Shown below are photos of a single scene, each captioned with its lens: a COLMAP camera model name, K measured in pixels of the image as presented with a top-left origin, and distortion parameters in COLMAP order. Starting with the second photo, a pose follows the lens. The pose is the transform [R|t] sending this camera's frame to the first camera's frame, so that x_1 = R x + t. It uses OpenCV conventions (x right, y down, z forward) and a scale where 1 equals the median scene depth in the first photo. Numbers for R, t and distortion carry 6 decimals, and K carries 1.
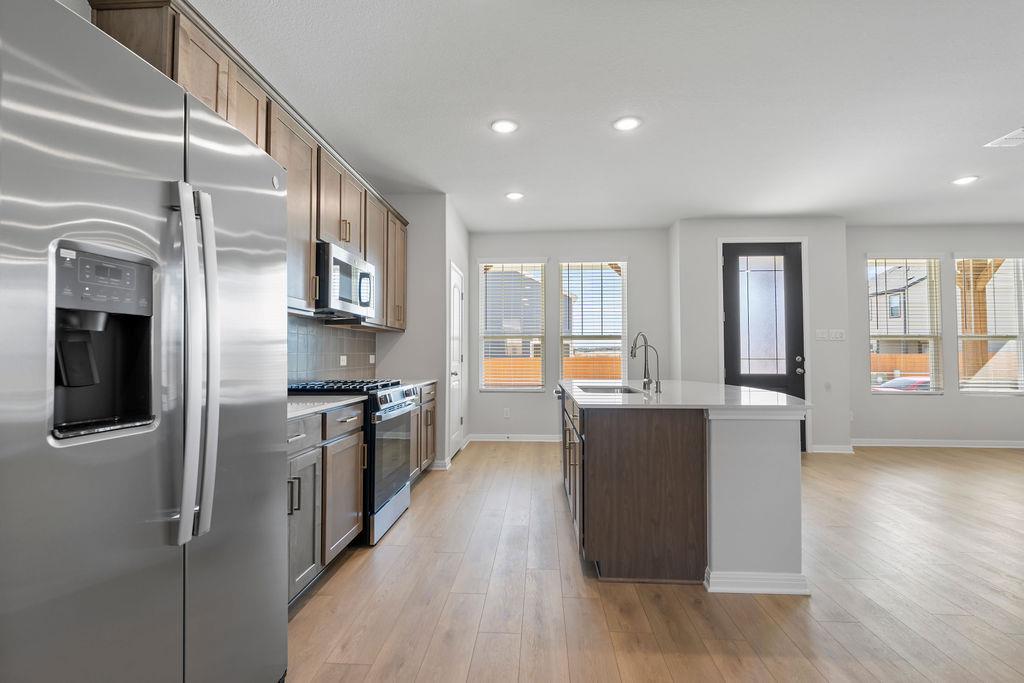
lens RADIAL K [[475.5, 0, 512.0], [0, 475.5, 341.5], [0, 0, 1]] dist [-0.001505, -0.000237]
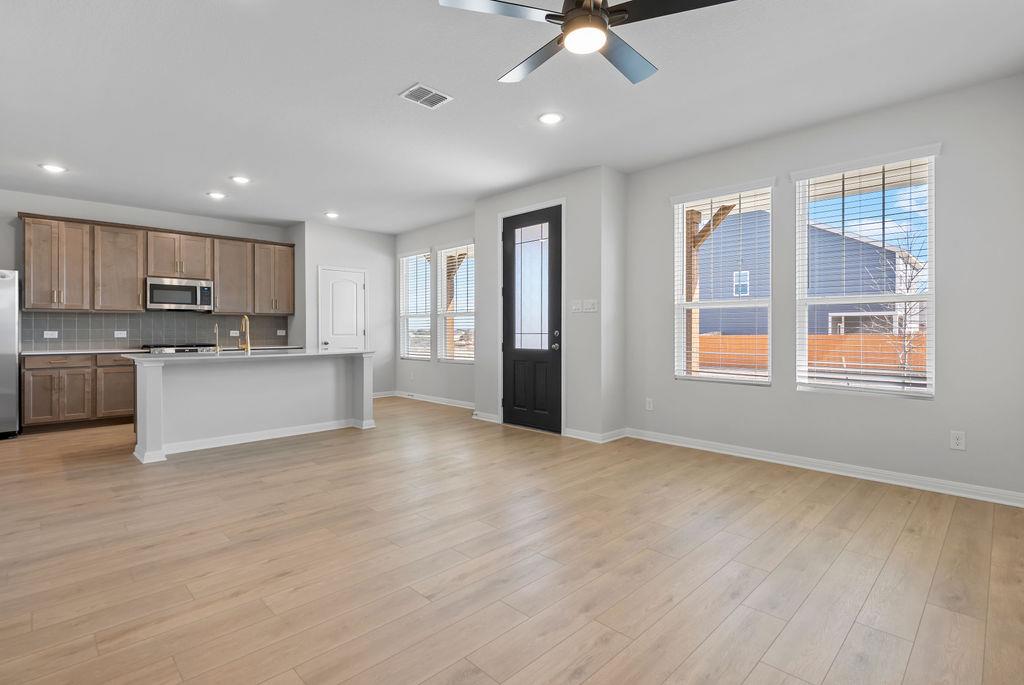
lens RADIAL K [[497.0, 0, 511.8], [0, 497.0, 331.7], [0, 0, 1]] dist [-0.002340, -0.000837]
pose [[0.740217, 0.000827, -0.672367, 1.176413], [0.022628, 0.999402, 0.026140, 0.006006], [0.671987, -0.034564, 0.739756, 0.229646]]
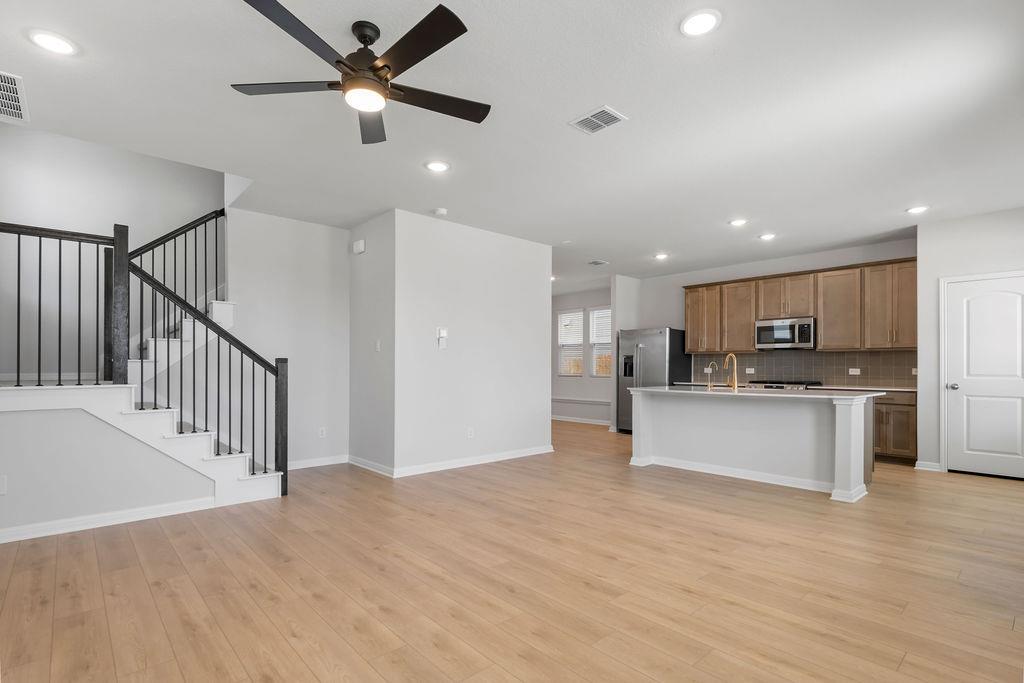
lens RADIAL K [[492.2, 0, 504.6], [0, 492.2, 365.8], [0, 0, 1]] dist [0.002103, -0.000507]
pose [[-0.709734, -0.003558, -0.704461, 1.164680], [0.018252, 0.999559, -0.023436, 0.026626], [0.704234, -0.029491, -0.709356, 0.954724]]
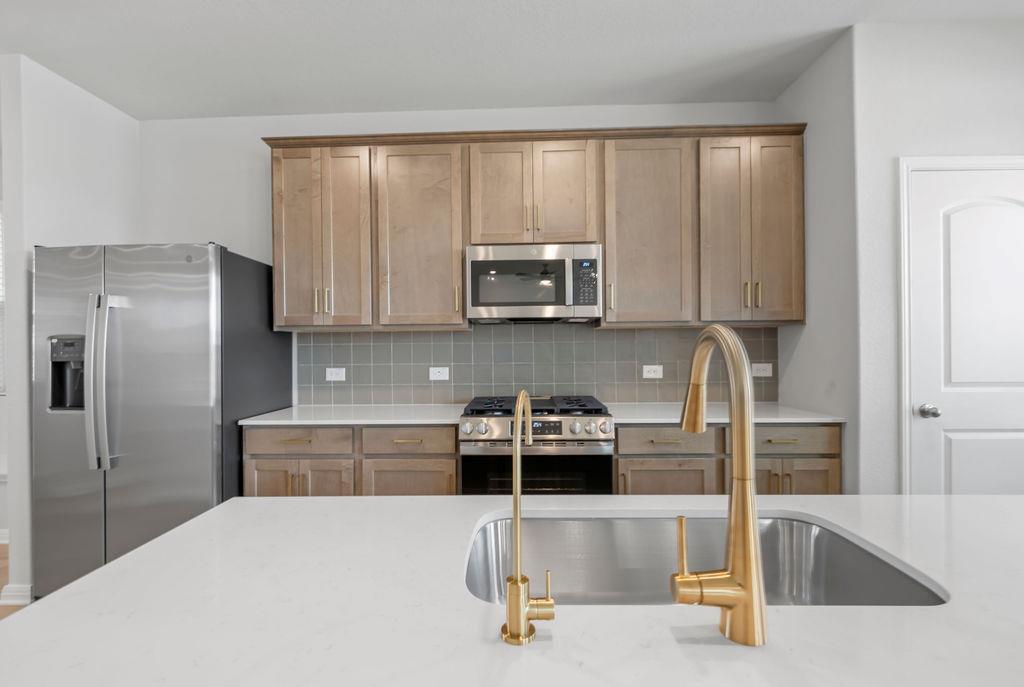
lens RADIAL K [[493.8, 0, 512.0], [0, 493.8, 343.5], [0, 0, 1]] dist [0.005671, 0.000461]
pose [[0.020566, 0.002938, -0.999784, 0.293612], [0.041357, 0.999137, 0.003787, -0.011514], [0.998933, -0.041426, 0.020427, 0.541952]]
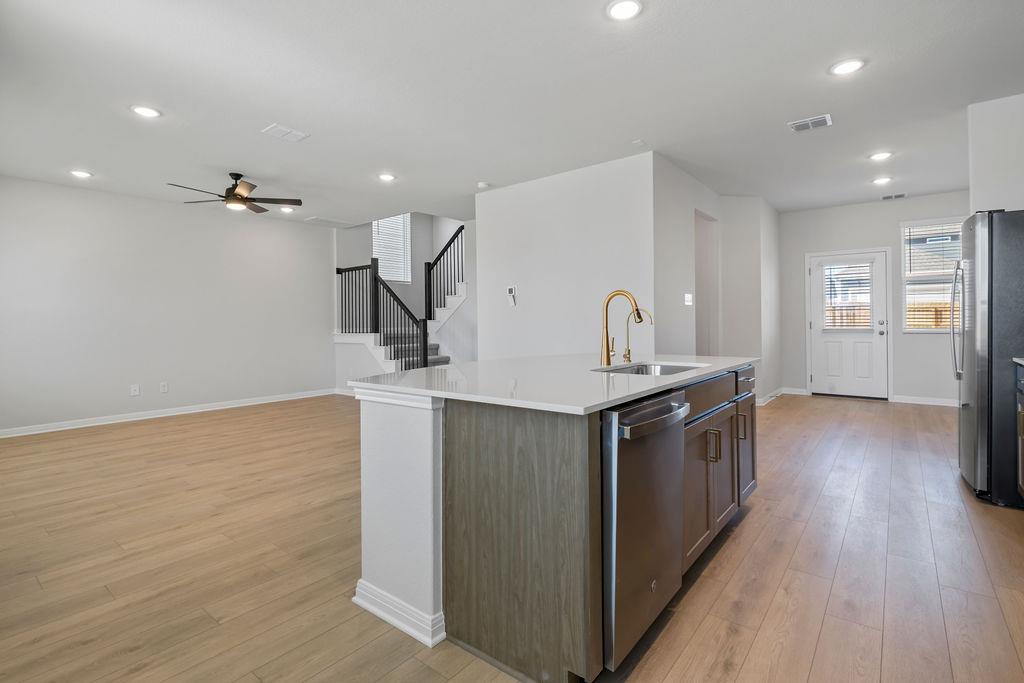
lens RADIAL K [[487.0, 0, 509.9], [0, 487.0, 325.0], [0, 0, 1]] dist [-0.002159, -0.000549]
pose [[-0.813381, 0.007868, 0.581678, -0.027658], [-0.005468, 0.999761, -0.021170, 0.030012], [-0.581705, -0.020400, -0.813144, 1.019867]]
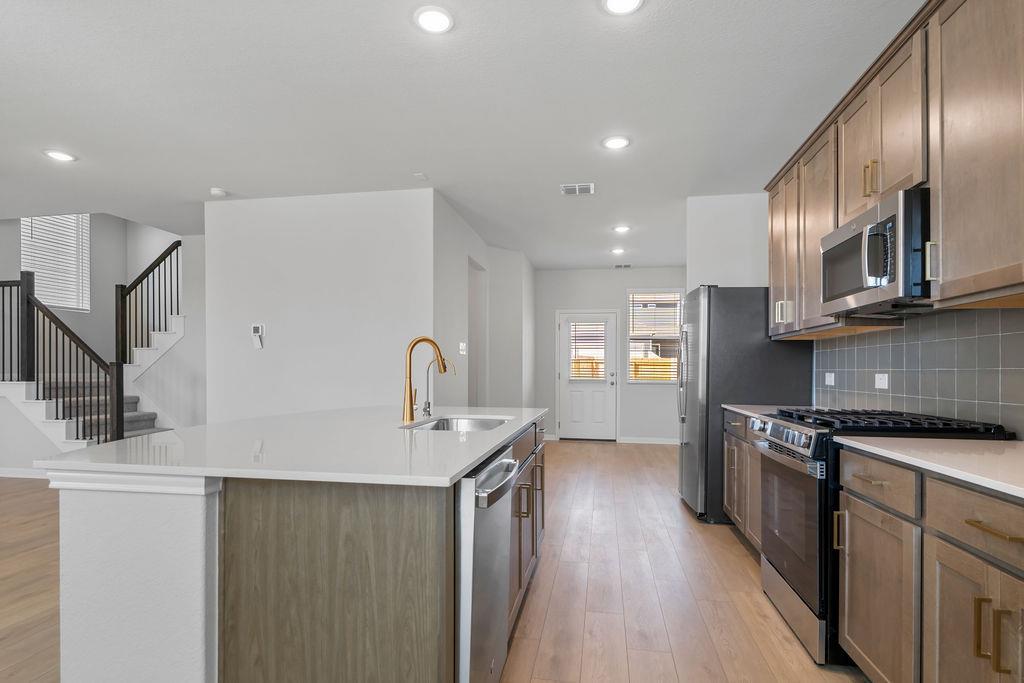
lens RADIAL K [[519.7, 0, 514.7], [0, 519.7, 376.8], [0, 0, 1]] dist [-0.001362, -0.001592]
pose [[-0.993288, -0.005127, 0.115555, 0.029311], [-0.007154, 0.999828, -0.017134, 0.028080], [-0.115447, -0.017846, -0.993153, 1.009599]]
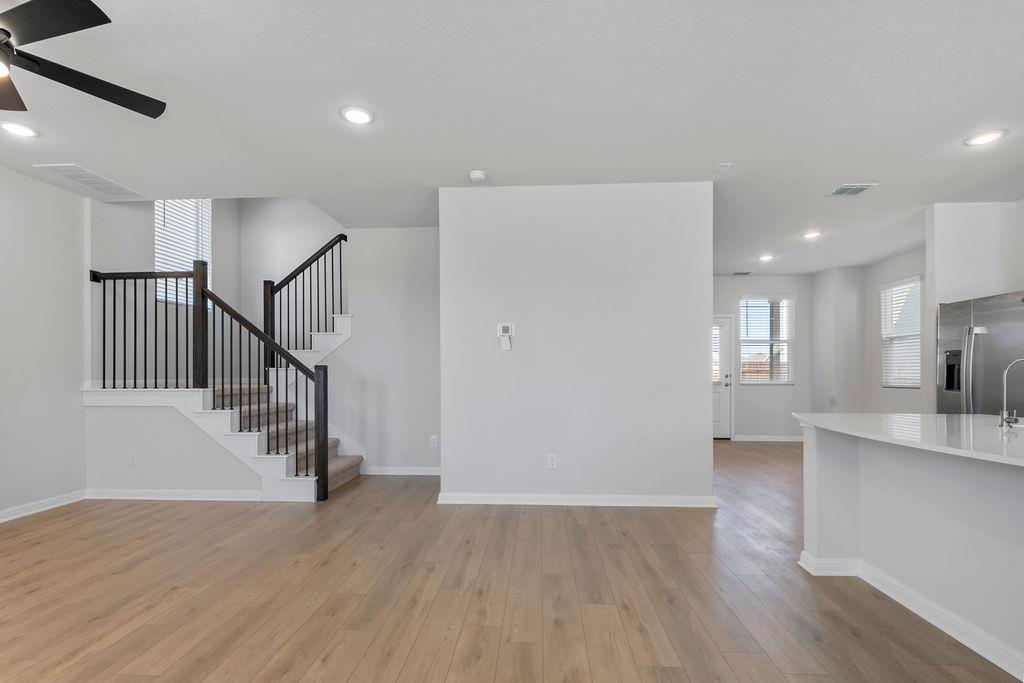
lens RADIAL K [[471.5, 0, 516.3], [0, 471.5, 371.2], [0, 0, 1]] dist [-0.000985, -0.000349]
pose [[-0.999990, 0.000683, -0.004482, 0.556751], [0.000829, 0.999466, -0.032668, 0.024143], [0.004457, -0.032671, -0.999456, 0.912315]]
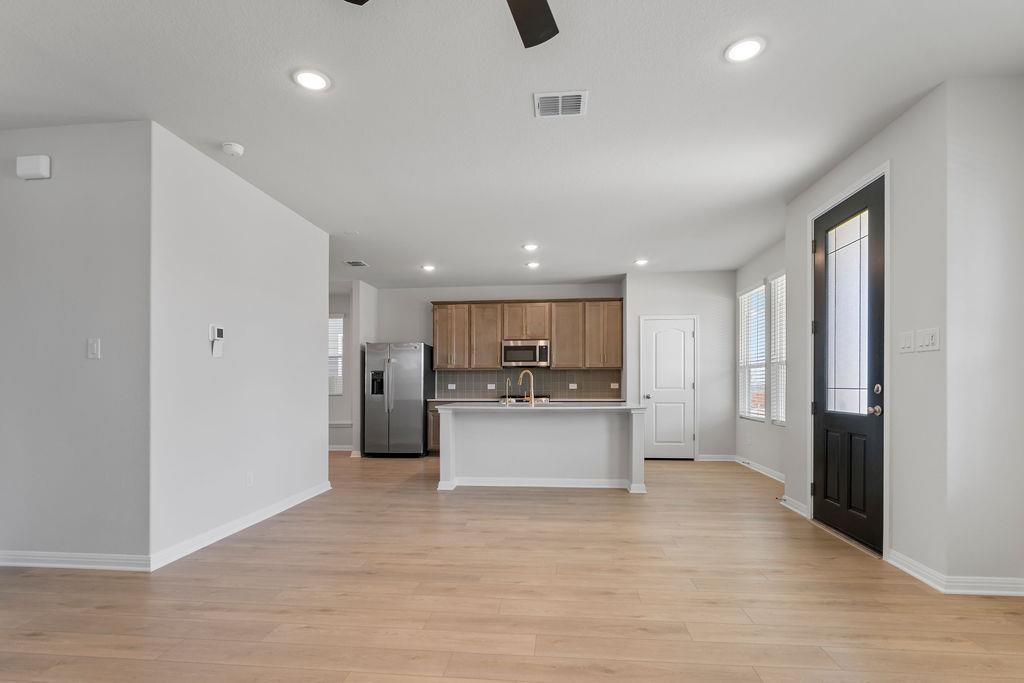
lens RADIAL K [[496.5, 0, 508.5], [0, 496.5, 383.7], [0, 0, 1]] dist [0.001199, -0.000058]
pose [[-0.049369, 0.000141, -0.998781, 1.197263], [0.033889, 0.999424, -0.001534, 0.016249], [0.998205, -0.033924, -0.049345, 0.592956]]
